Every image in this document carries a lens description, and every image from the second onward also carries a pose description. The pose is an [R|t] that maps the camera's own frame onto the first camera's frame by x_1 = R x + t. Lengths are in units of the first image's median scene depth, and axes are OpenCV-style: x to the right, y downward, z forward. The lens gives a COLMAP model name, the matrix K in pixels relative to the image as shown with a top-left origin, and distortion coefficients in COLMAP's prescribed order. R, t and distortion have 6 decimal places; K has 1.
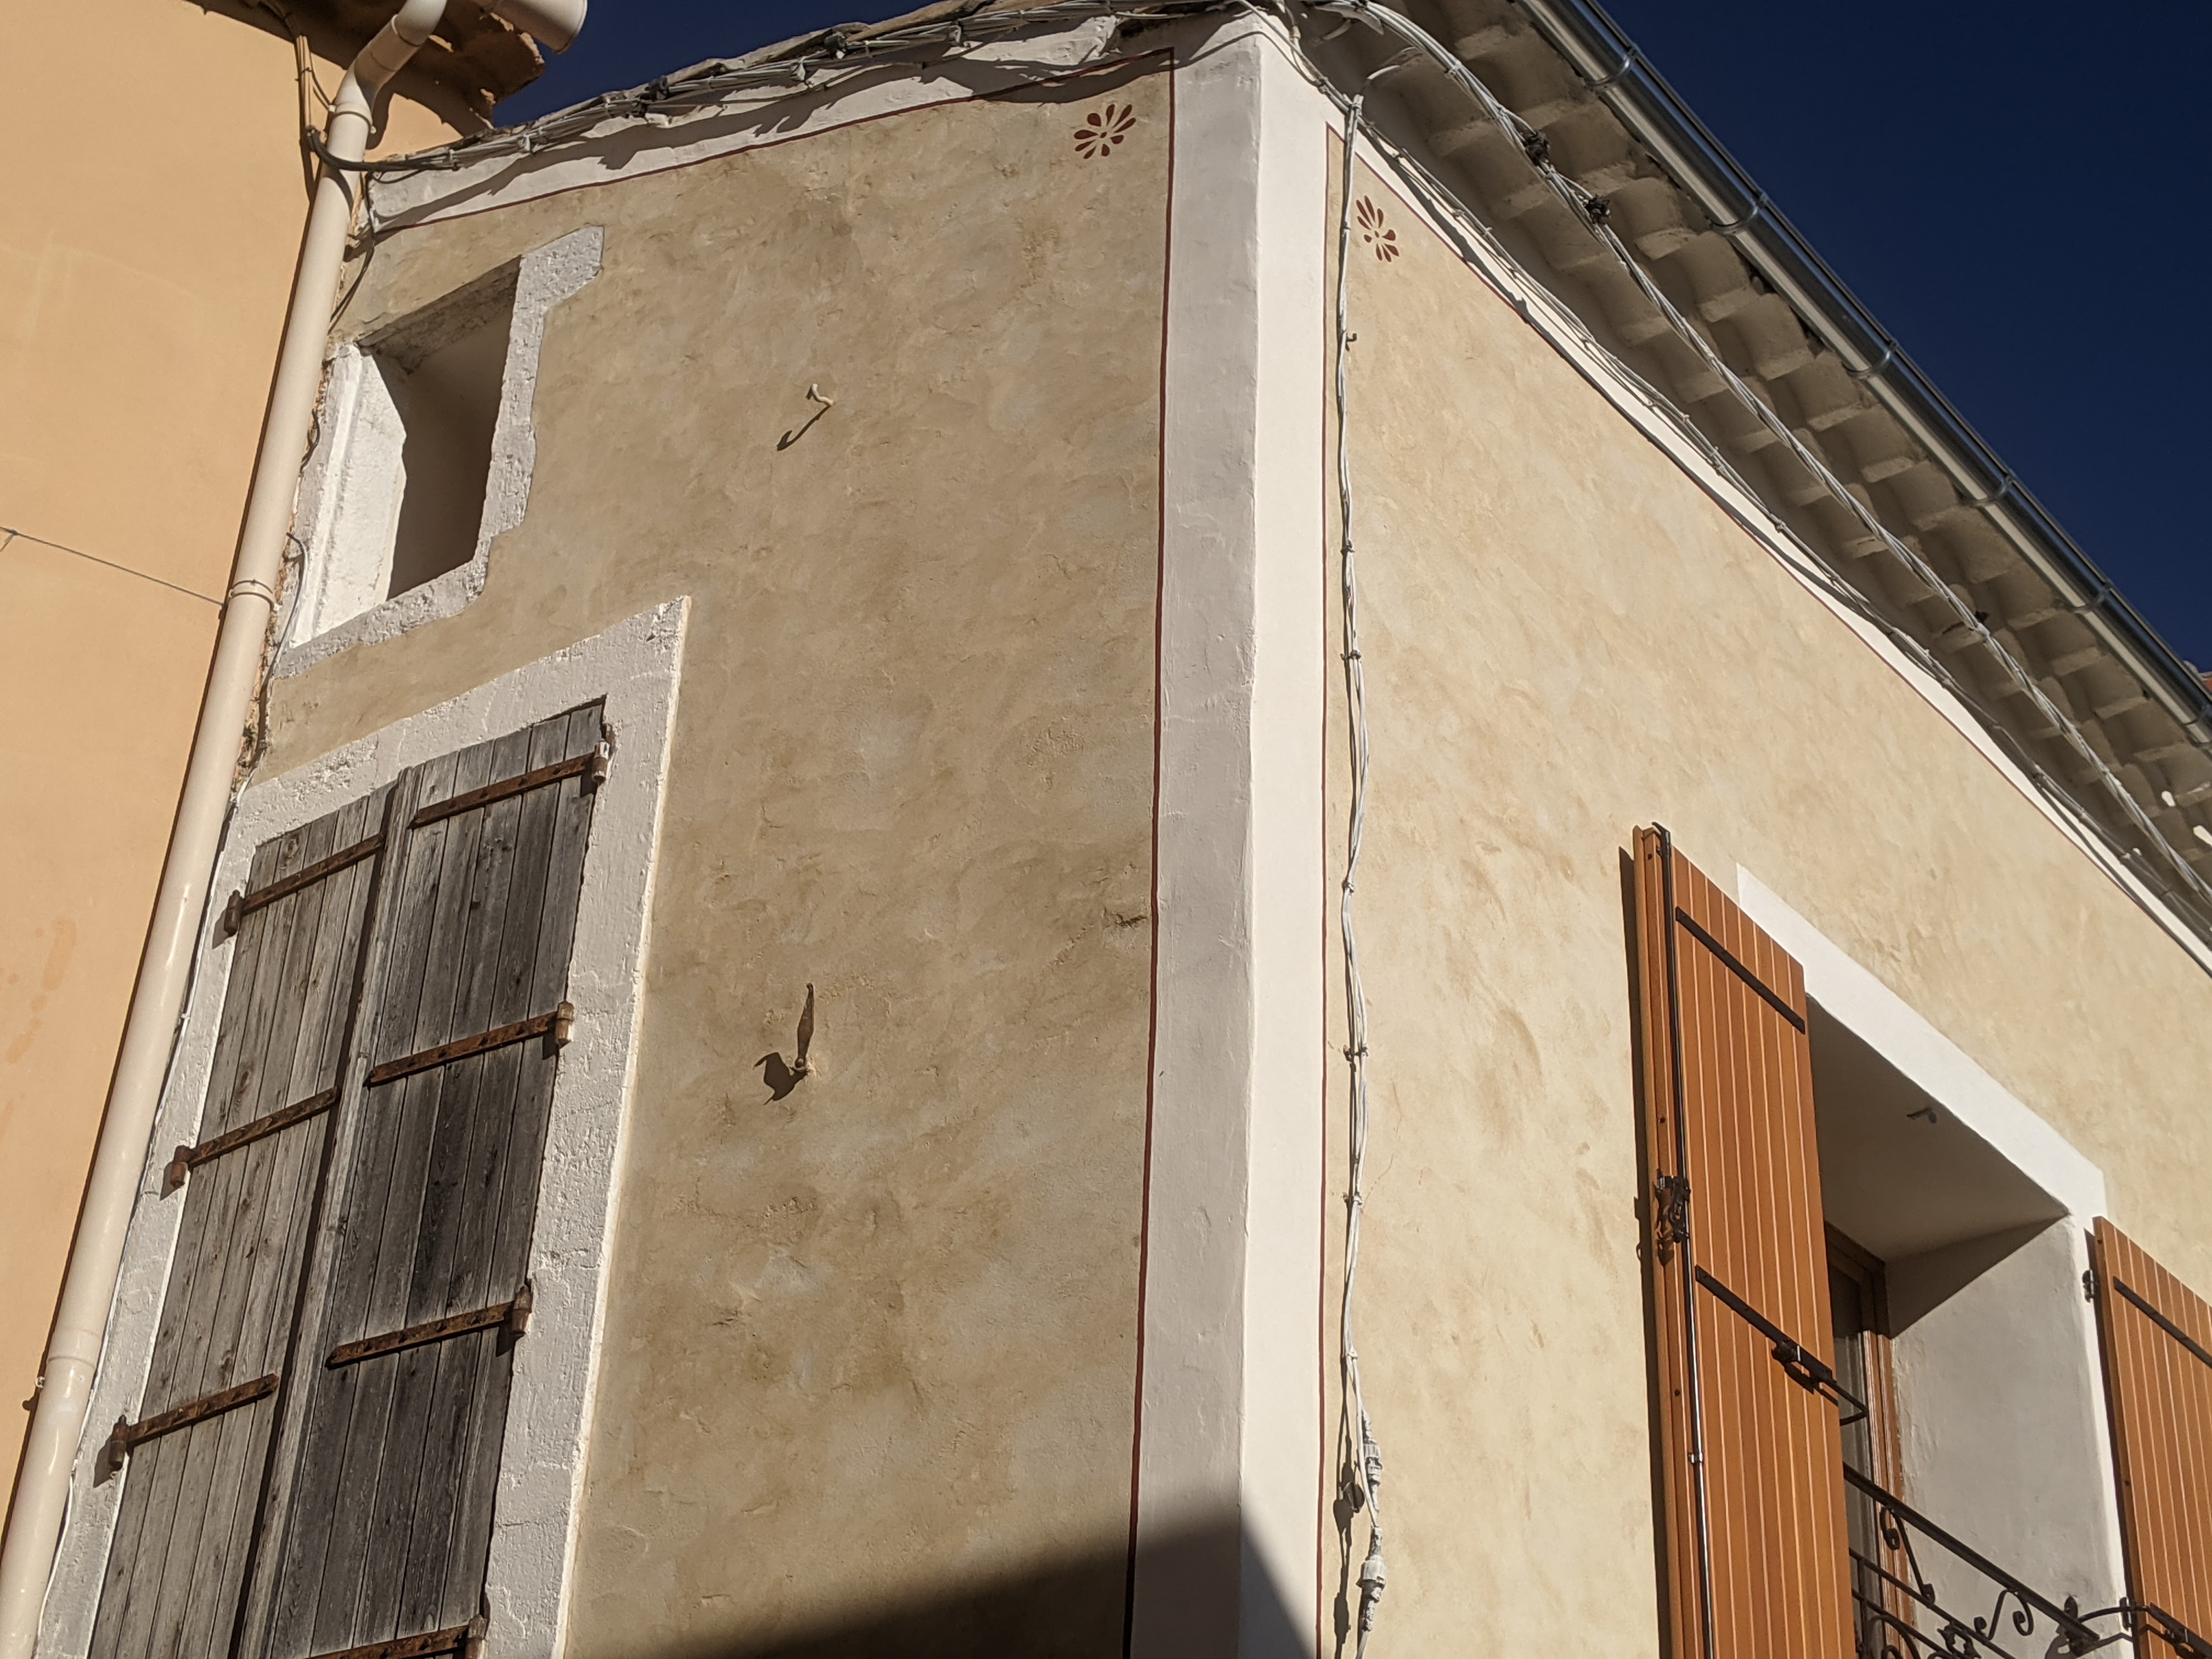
lens RADIAL K [[3489.6, 0, 1059.1], [0, 3489.6, 803.0], [0, 0, 1]] dist [0.369047, -1.471763]
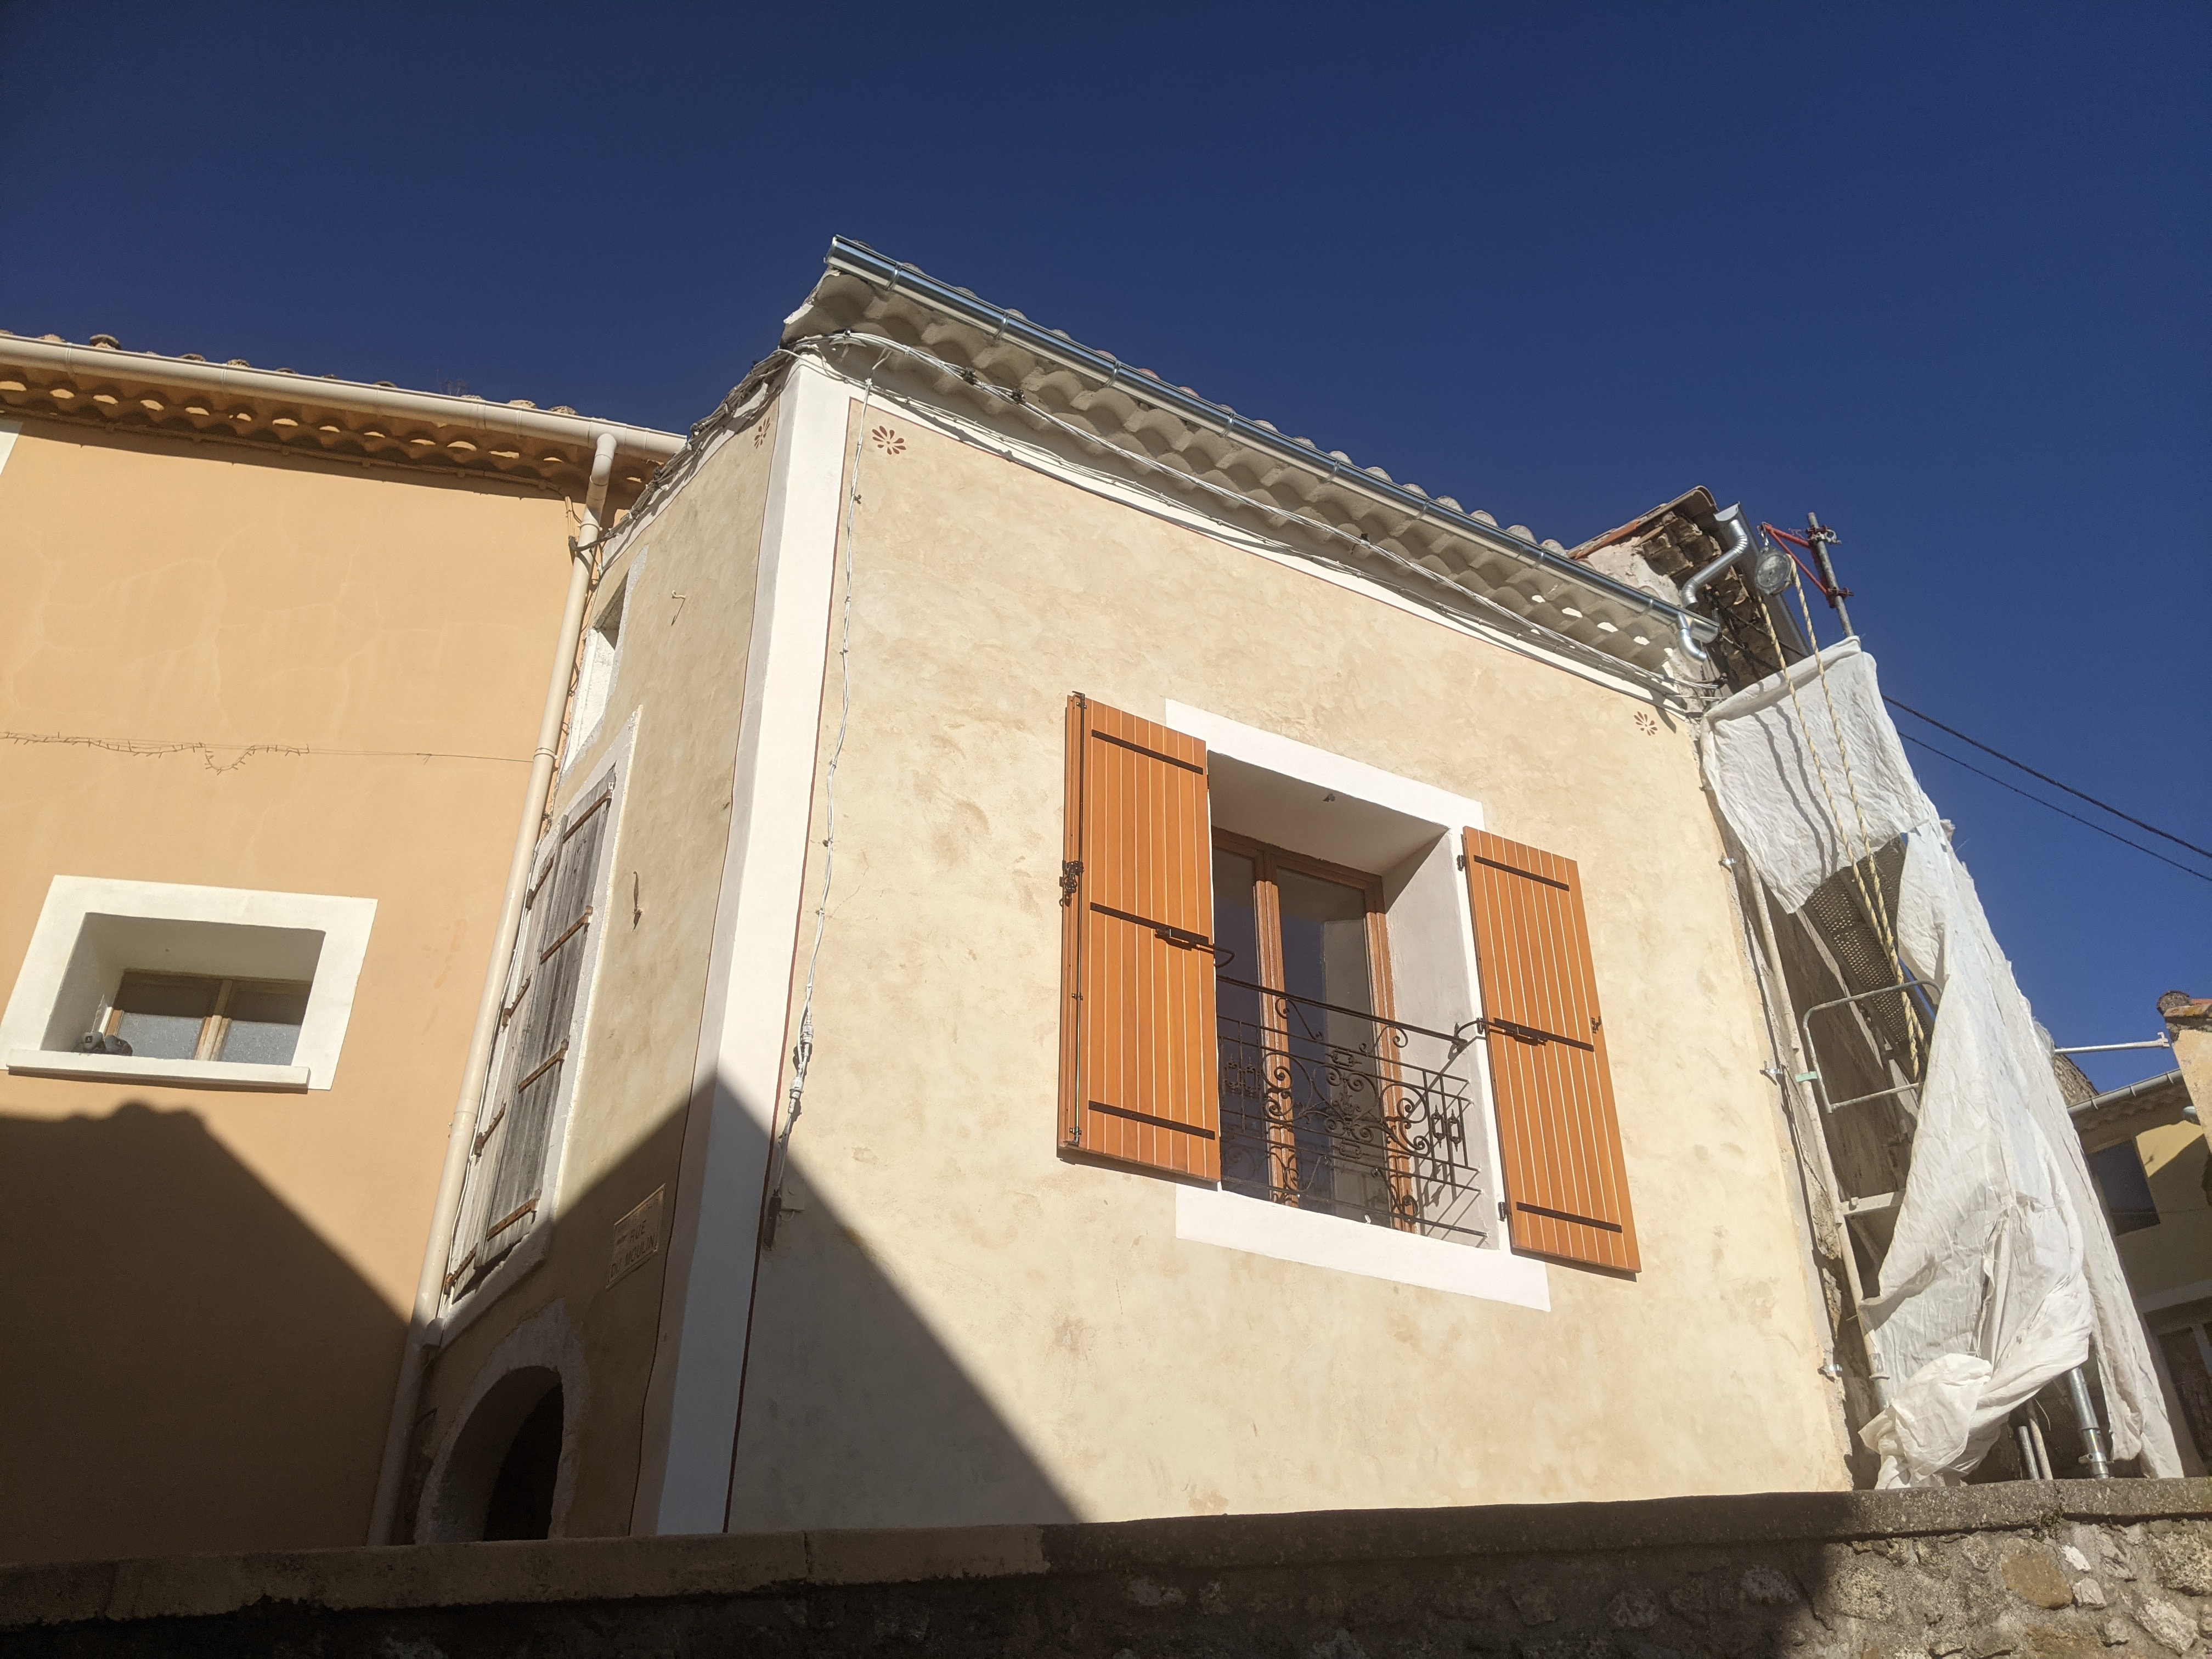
lens RADIAL K [[1750.9, 0, 1106.0], [0, 1750.9, 829.5], [0, 0, 1]] dist [0.196170, -0.395971]
pose [[0.930747, -0.241147, -0.274880, 0.430881], [0.245638, 0.969185, -0.018512, 0.102115], [0.270873, -0.050291, 0.961300, 0.051031]]
